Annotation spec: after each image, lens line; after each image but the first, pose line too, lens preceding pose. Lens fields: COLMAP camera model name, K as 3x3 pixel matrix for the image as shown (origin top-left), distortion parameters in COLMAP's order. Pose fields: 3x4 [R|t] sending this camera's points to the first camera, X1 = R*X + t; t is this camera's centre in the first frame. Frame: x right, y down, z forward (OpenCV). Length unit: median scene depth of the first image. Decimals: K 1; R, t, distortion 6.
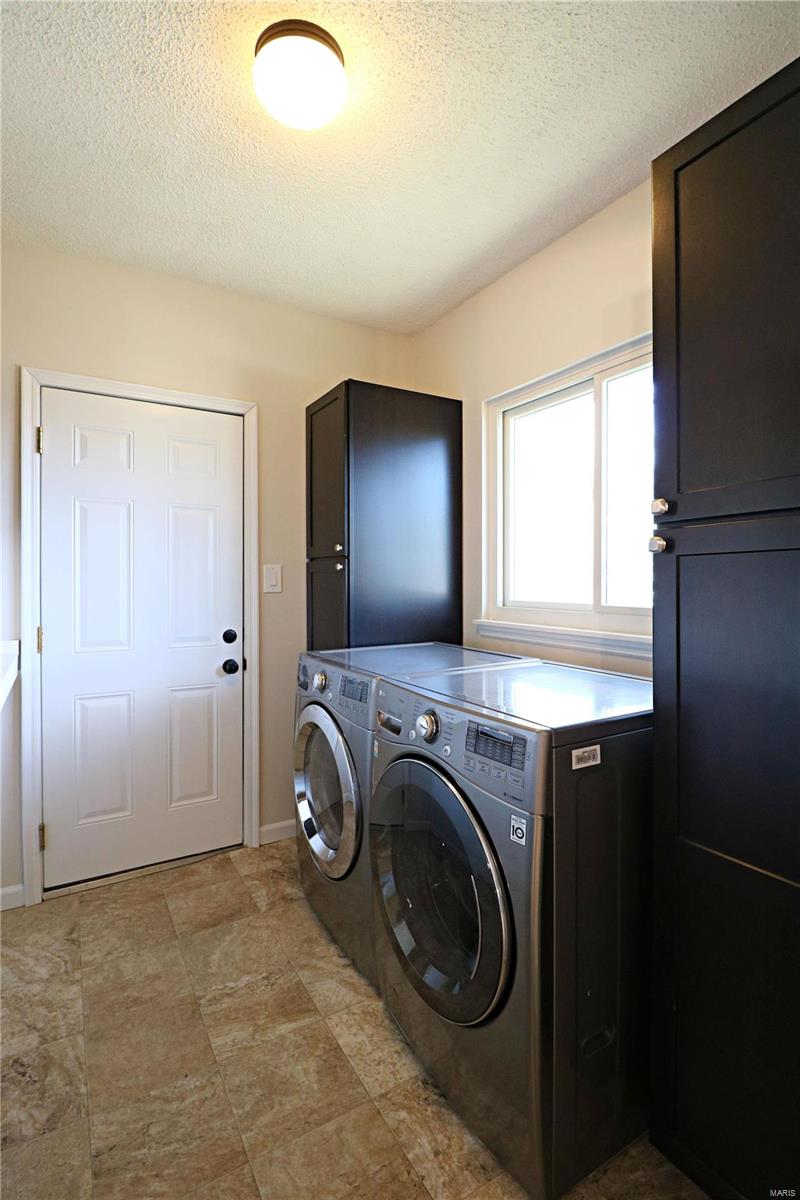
lens RADIAL K [[563.3, 0, 405.2], [0, 563.3, 589.9], [0, 0, 1]] dist [-0.005009, -0.009107]
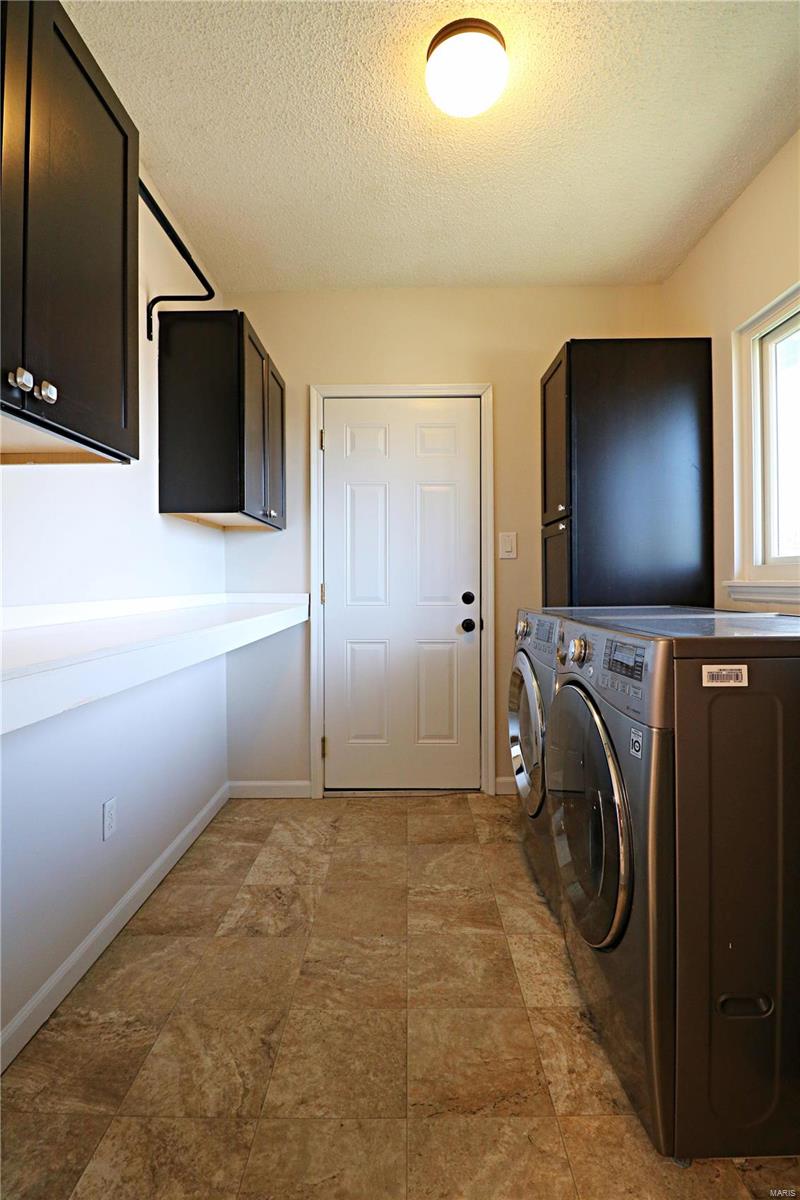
lens RADIAL K [[563.3, 0, 405.9], [0, 563.3, 590.6], [0, 0, 1]] dist [-0.005009, -0.009107]
pose [[0.854886, -0.003144, -0.518806, 0.216807], [-0.000221, 0.999979, -0.006425, 0.104019], [0.518815, 0.005607, 0.854868, -0.011688]]
